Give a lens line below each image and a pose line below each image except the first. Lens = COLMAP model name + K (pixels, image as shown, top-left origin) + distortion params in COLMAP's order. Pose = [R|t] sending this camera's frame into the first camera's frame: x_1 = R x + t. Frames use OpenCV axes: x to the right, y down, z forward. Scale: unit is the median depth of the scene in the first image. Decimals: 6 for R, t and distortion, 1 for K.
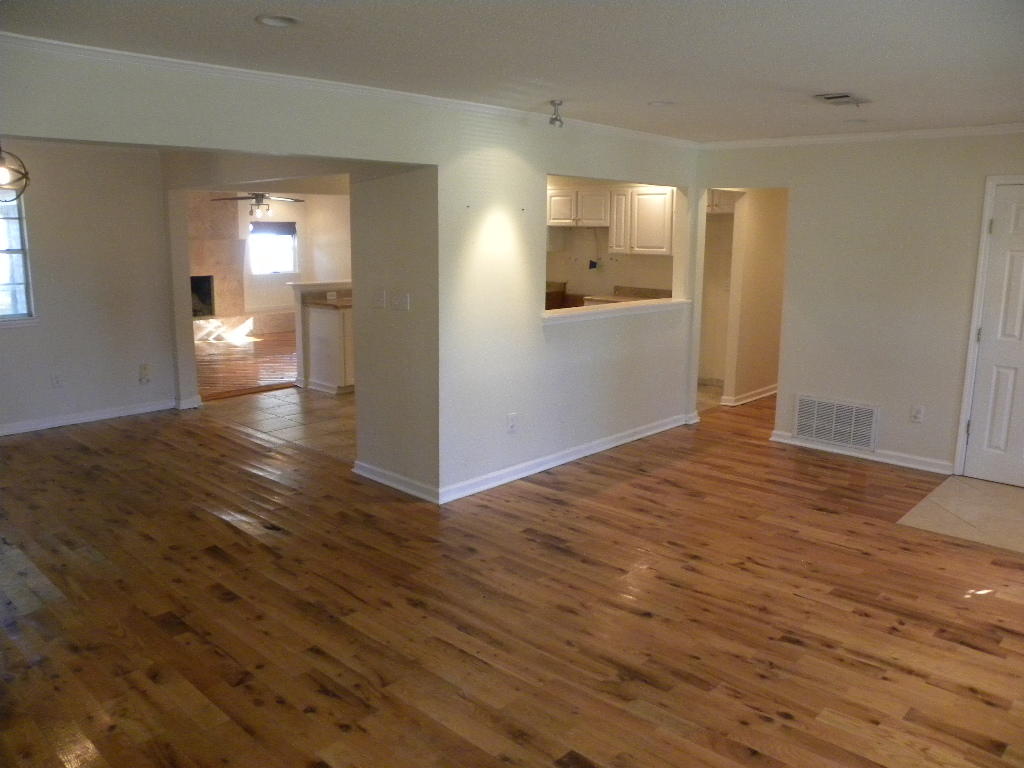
lens RADIAL K [[794.5, 0, 512.0], [0, 794.5, 384.0], [0, 0, 1]] dist [-0.143764, 0.076844]
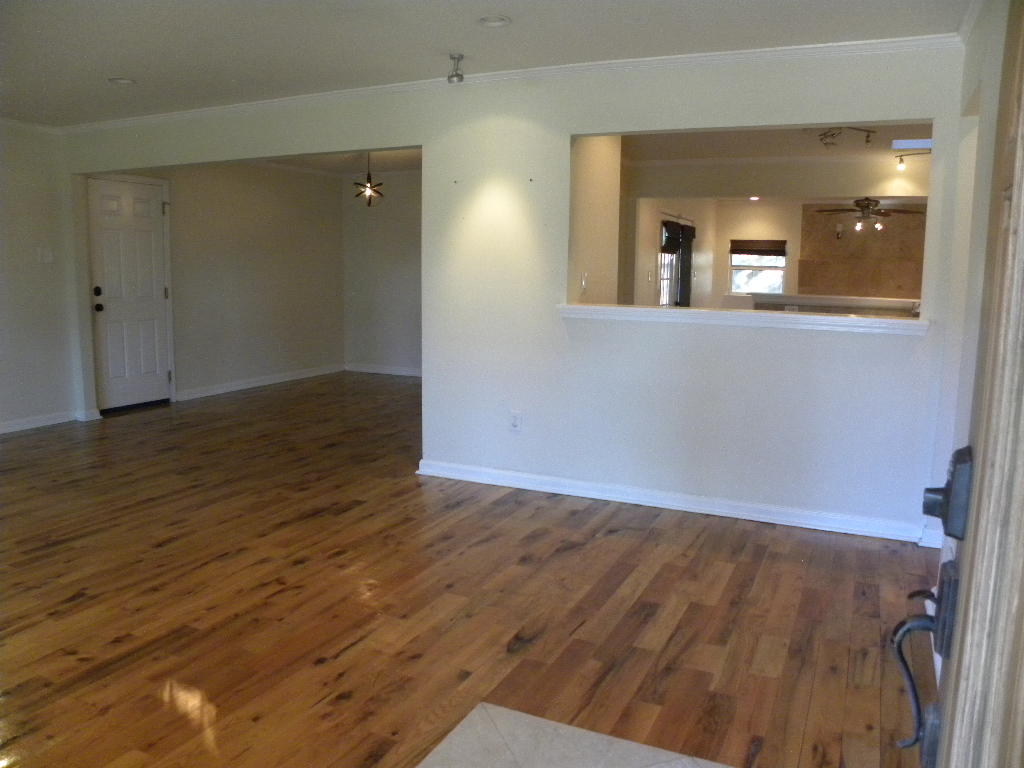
lens RADIAL K [[794.5, 0, 512.0], [0, 794.5, 384.0], [0, 0, 1]] dist [-0.143764, 0.076844]
pose [[0.300097, 0.131313, -0.944827, 0.867969], [-0.193568, 0.978256, 0.074478, -0.060557], [0.934063, 0.160538, 0.318989, 0.737953]]
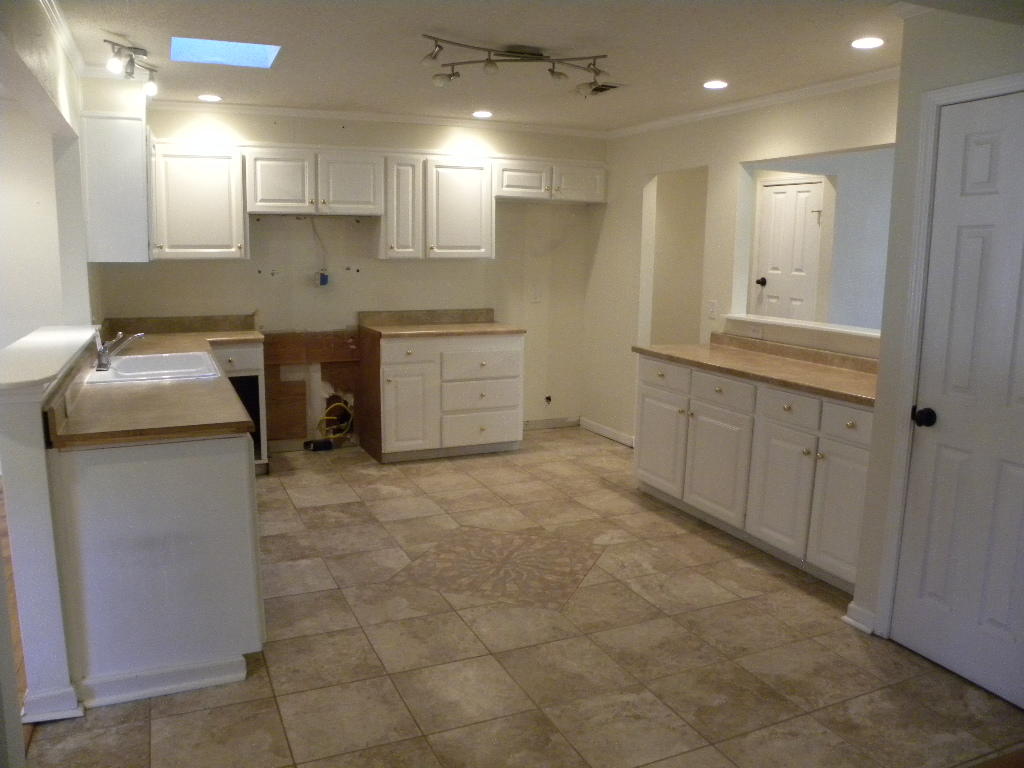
lens RADIAL K [[794.5, 0, 512.0], [0, 794.5, 384.0], [0, 0, 1]] dist [-0.143764, 0.076844]
pose [[0.387215, -0.156562, 0.908600, -0.736894], [0.169030, 0.980829, 0.096973, -0.200064], [-0.906363, 0.116031, 0.406255, 1.196476]]
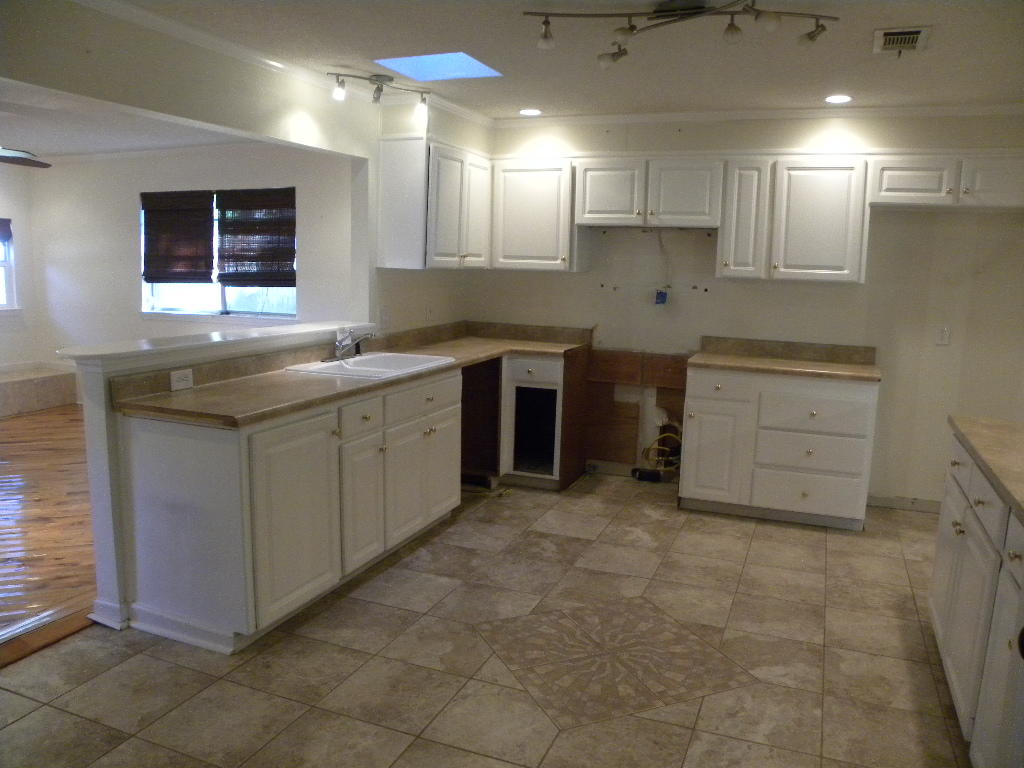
lens RADIAL K [[790.3, 0, 508.7], [0, 790.3, 381.9], [0, 0, 1]] dist [-0.136837, 0.068566]
pose [[0.934668, -0.038021, 0.353483, -0.358234], [0.050056, 0.998434, -0.024963, -0.157020], [-0.351980, 0.041026, 0.935108, 0.992015]]
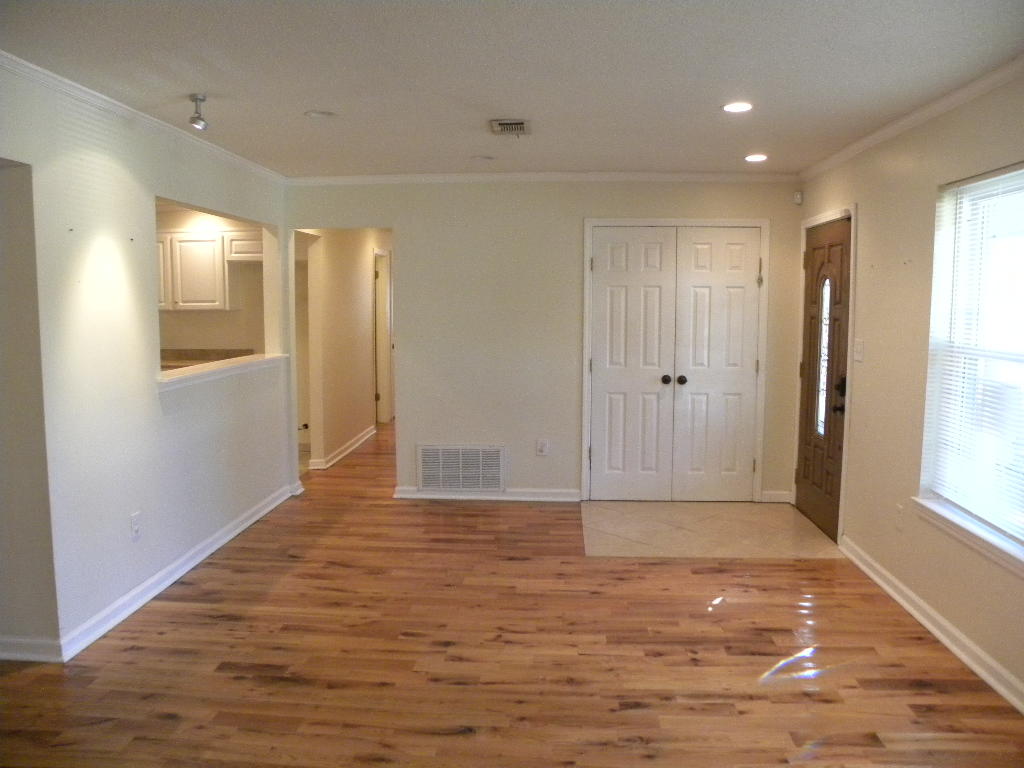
lens RADIAL K [[790.3, 0, 508.7], [0, 790.3, 381.9], [0, 0, 1]] dist [-0.136837, 0.068566]
pose [[0.774609, -0.072997, 0.628214, -0.175974], [0.126720, 0.991087, -0.041089, -0.011285], [-0.619616, 0.111435, 0.776955, 0.226273]]
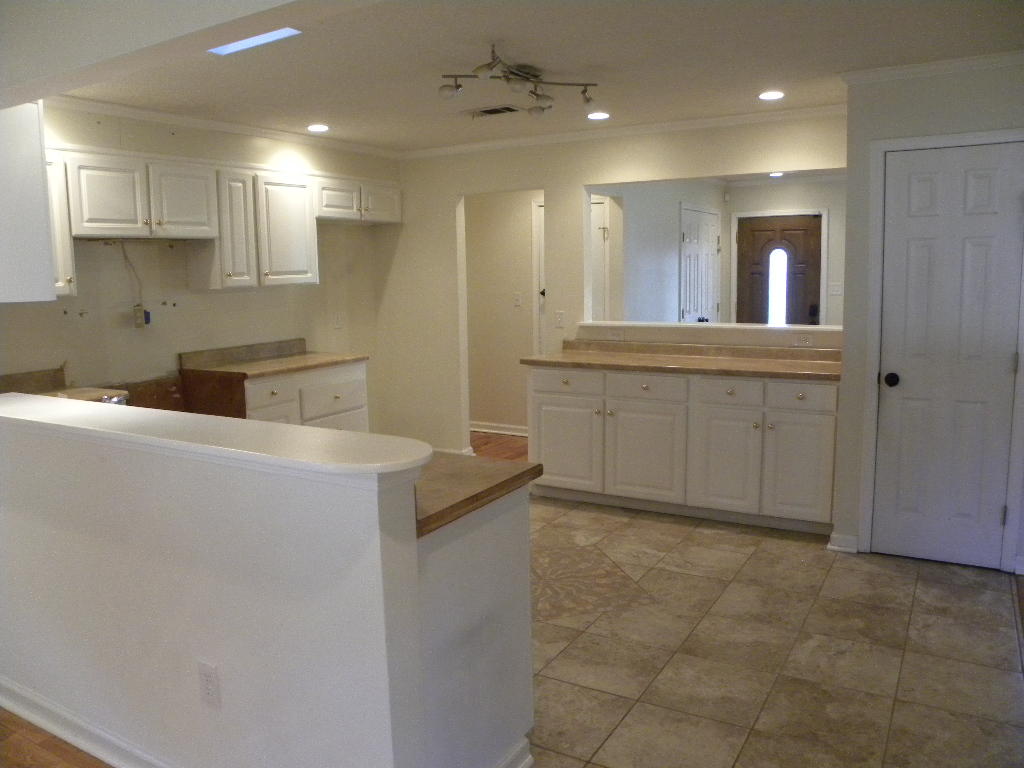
lens RADIAL K [[790.3, 0, 508.7], [0, 790.3, 381.9], [0, 0, 1]] dist [-0.136837, 0.068566]
pose [[-0.210031, -0.140471, 0.967551, -0.768392], [0.208806, 0.960347, 0.184752, -0.286971], [-0.955137, 0.240834, -0.172372, 1.641388]]
